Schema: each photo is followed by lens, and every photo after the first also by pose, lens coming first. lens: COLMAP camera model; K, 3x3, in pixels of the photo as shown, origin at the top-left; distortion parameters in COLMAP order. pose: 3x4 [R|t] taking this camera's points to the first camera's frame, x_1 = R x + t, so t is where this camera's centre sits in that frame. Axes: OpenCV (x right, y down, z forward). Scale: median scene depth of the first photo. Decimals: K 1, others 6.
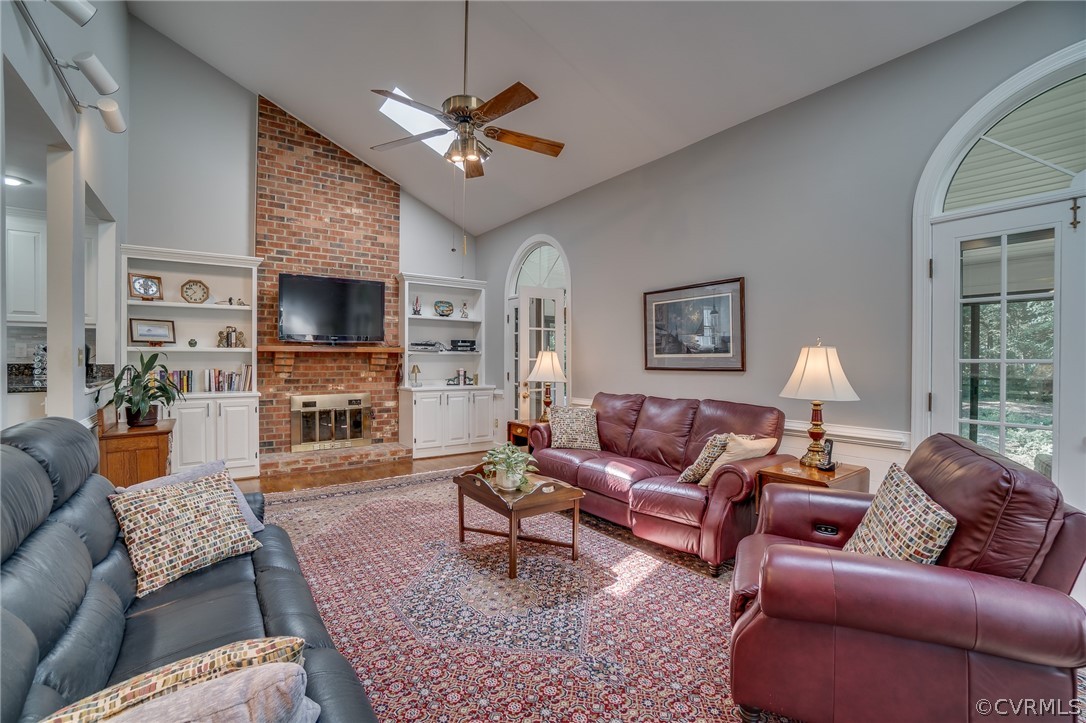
lens RADIAL K [[494.5, 0, 540.9], [0, 494.5, 358.8], [0, 0, 1]] dist [-0.021423, 0.001239]
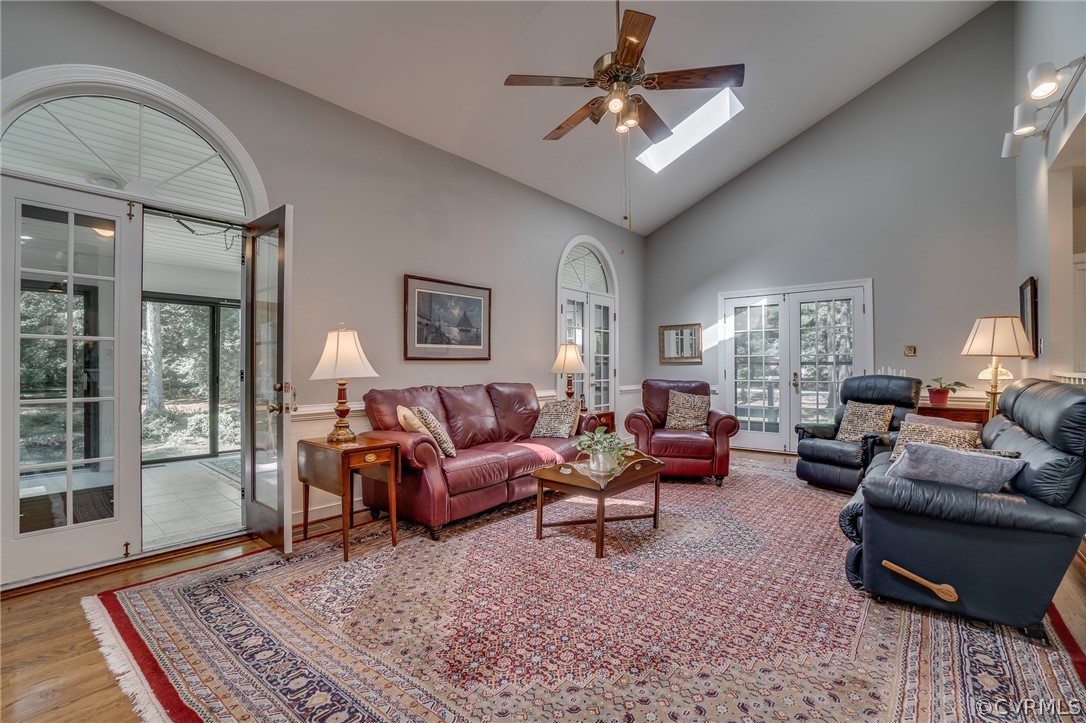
lens RADIAL K [[473.8, 0, 532.1], [0, 473.8, 362.0], [0, 0, 1]] dist [-0.061447, 0.015115]
pose [[-0.247179, 0.008822, 0.968930, -0.770073], [0.003289, 0.999960, -0.008265, 0.037947], [-0.968964, 0.001144, -0.247198, 1.116183]]
